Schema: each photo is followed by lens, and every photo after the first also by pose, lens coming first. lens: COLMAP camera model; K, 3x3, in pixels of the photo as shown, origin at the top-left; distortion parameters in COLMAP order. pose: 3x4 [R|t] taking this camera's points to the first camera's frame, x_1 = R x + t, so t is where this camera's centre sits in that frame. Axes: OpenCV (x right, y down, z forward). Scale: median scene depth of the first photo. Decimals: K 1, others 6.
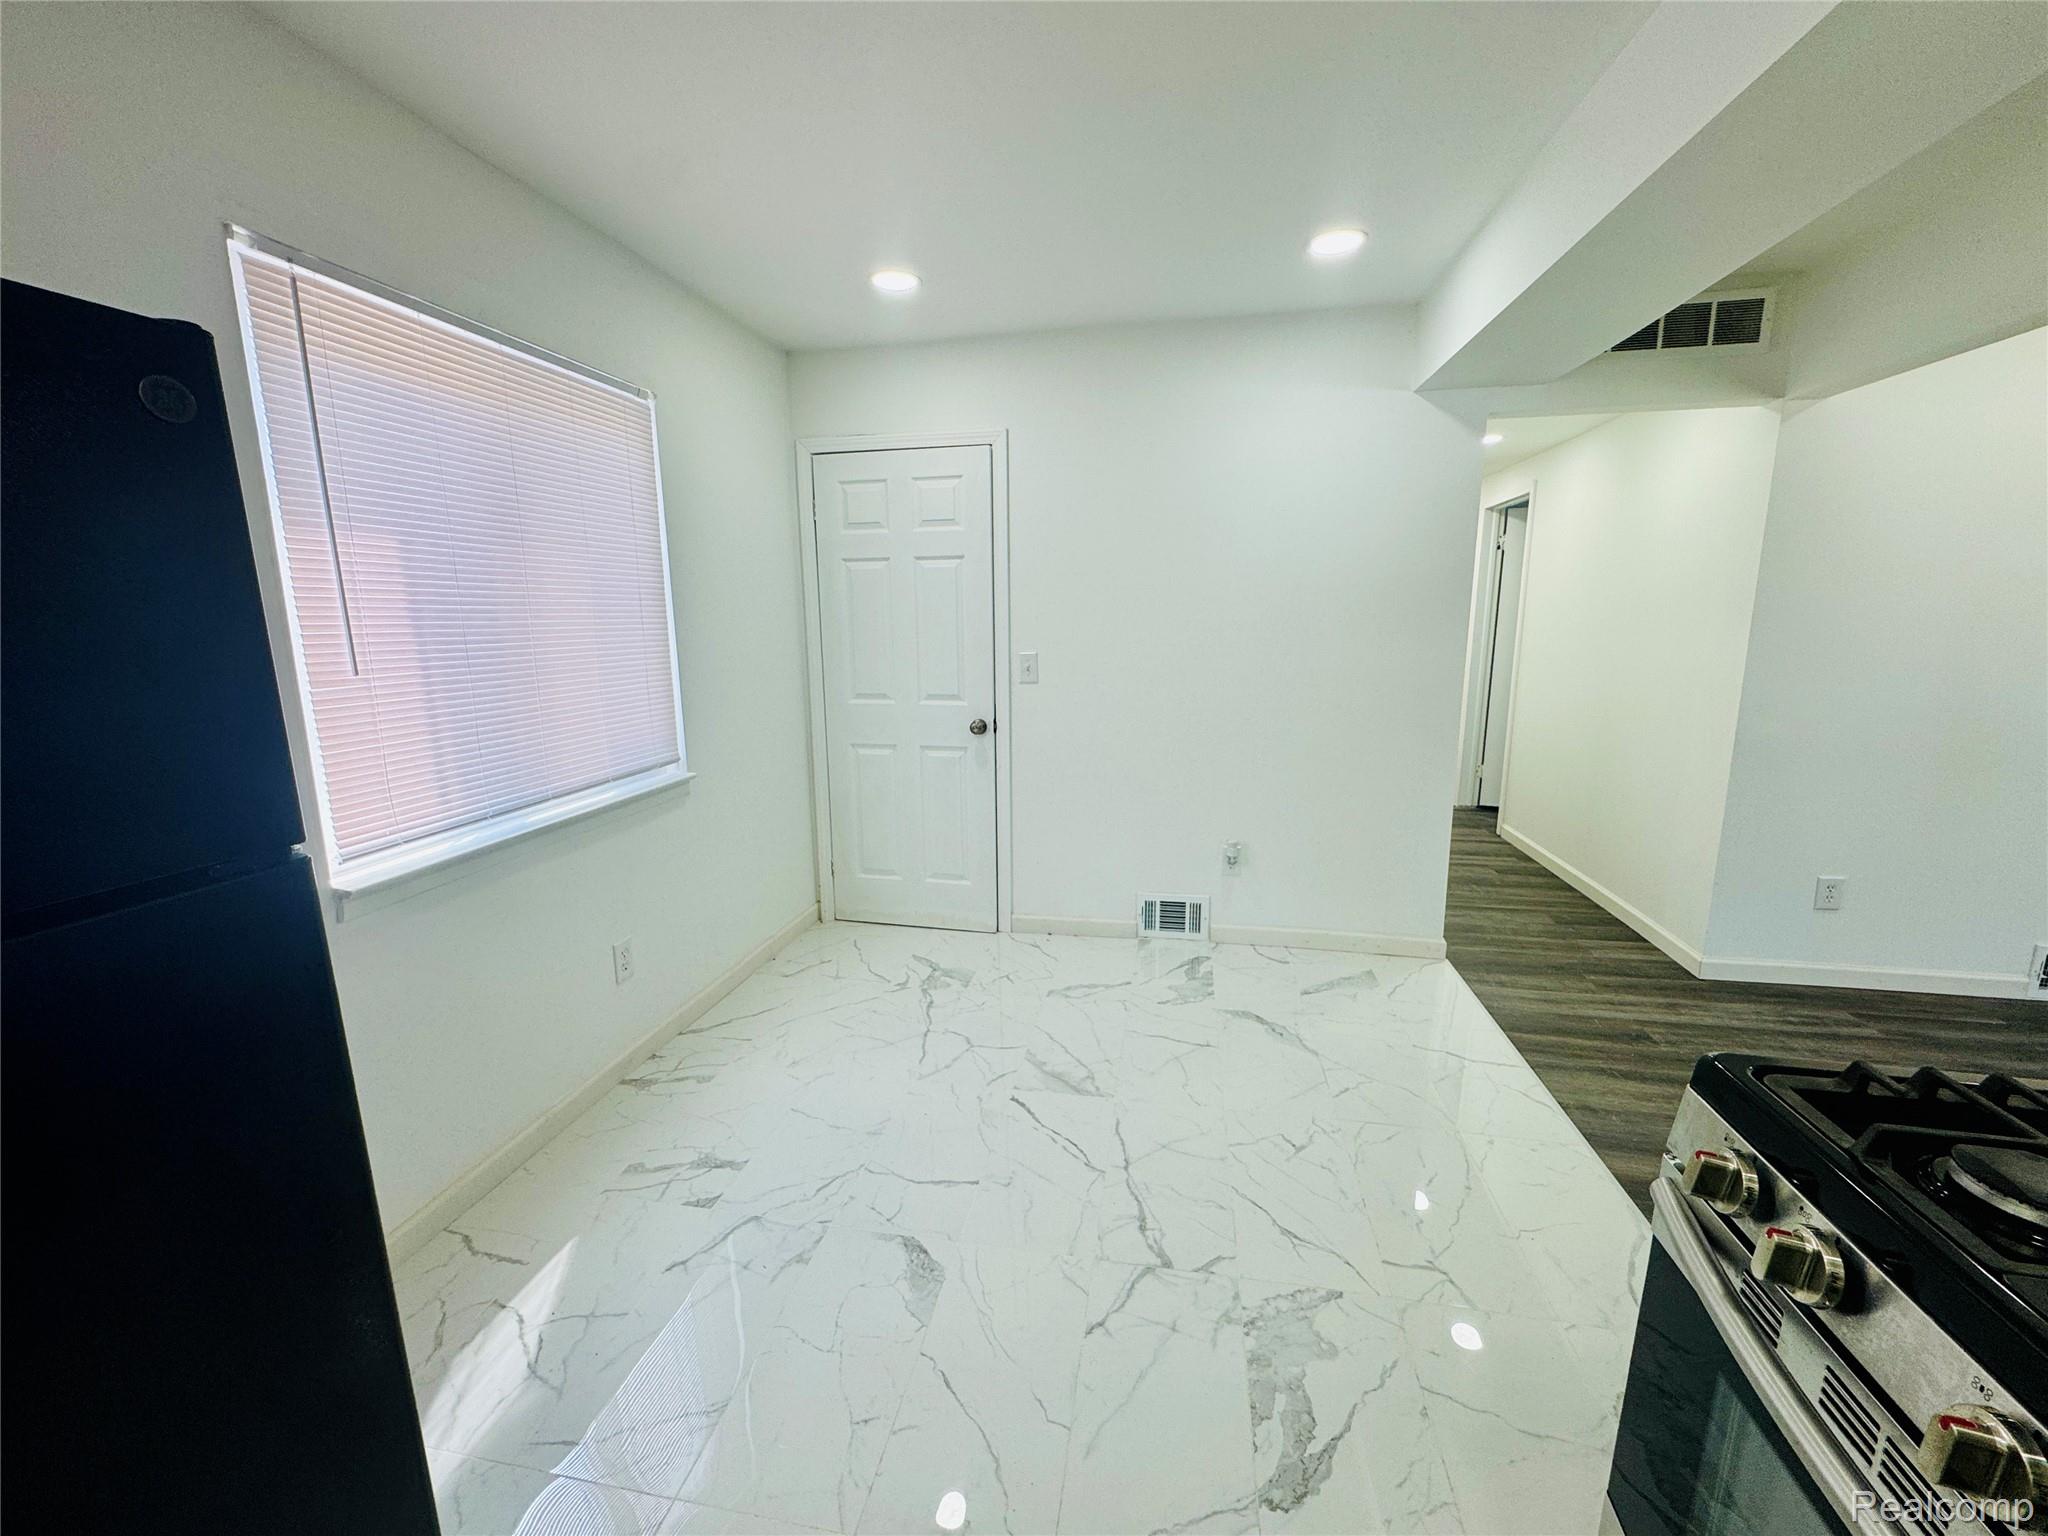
lens RADIAL K [[813.6, 0, 1024.3], [0, 813.6, 768.0], [0, 0, 1]] dist [-0.001987, -0.000020]
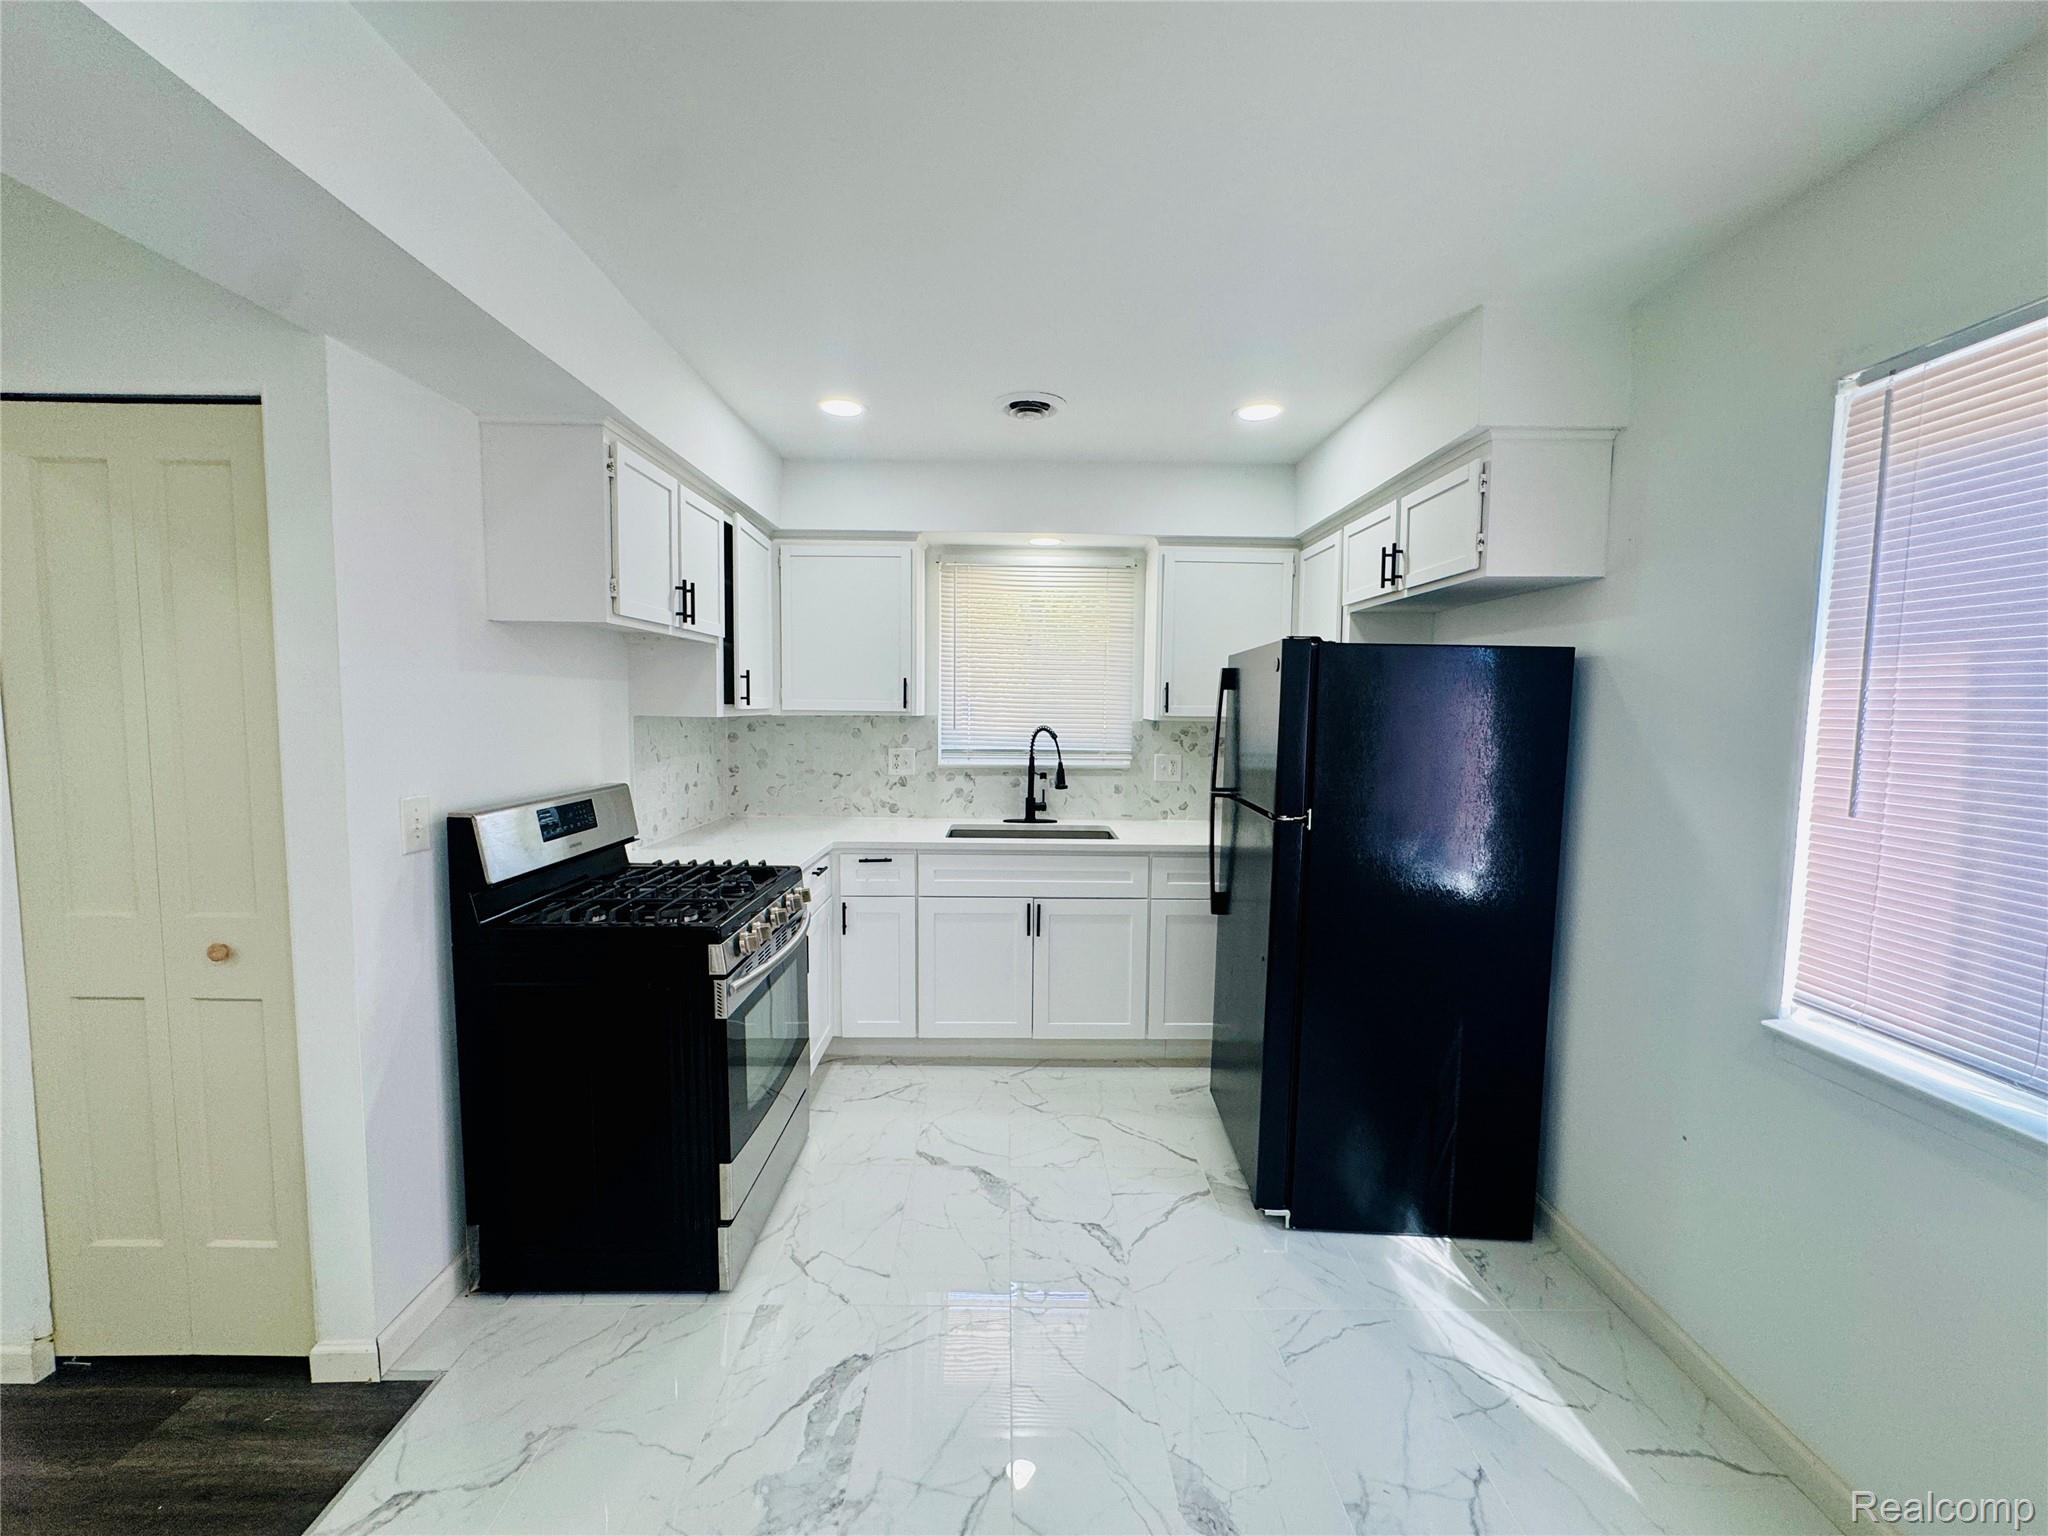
lens RADIAL K [[813.6, 0, 1024.3], [0, 813.6, 768.0], [0, 0, 1]] dist [-0.001987, -0.000020]
pose [[-0.978654, 0.013891, -0.205047, 0.236815], [-0.040230, 0.965463, 0.257414, -0.355338], [0.201541, 0.260168, -0.944295, 1.634358]]
